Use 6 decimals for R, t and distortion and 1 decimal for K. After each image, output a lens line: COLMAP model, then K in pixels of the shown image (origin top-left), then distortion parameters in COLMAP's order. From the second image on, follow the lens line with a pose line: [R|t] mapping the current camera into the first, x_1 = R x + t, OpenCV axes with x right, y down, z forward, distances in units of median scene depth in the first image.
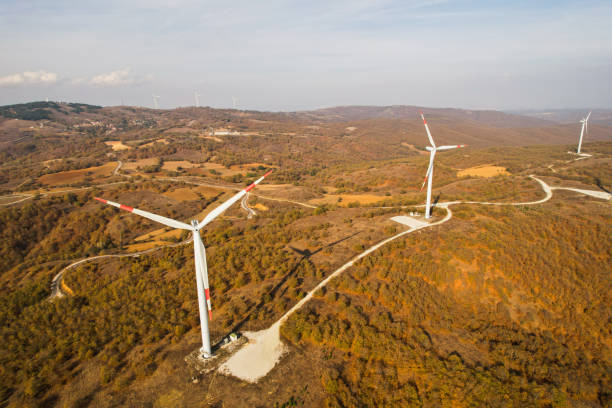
lens RADIAL K [[390.4, 0, 306.0], [0, 390.4, 204.0], [0, 0, 1]] dist [-0.077334, 0.070216]
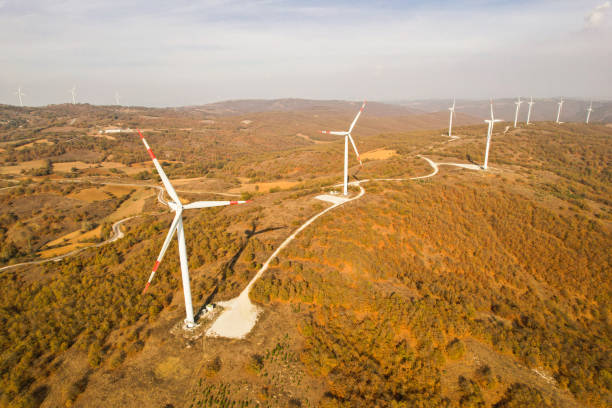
lens RADIAL K [[390.4, 0, 306.0], [0, 390.4, 204.0], [0, 0, 1]] dist [-0.077334, 0.070216]
pose [[0.960332, -0.083050, 0.266204, -0.098493], [0.079233, 0.996541, 0.025064, 0.024054], [-0.267365, -0.002978, 0.963591, -0.064453]]
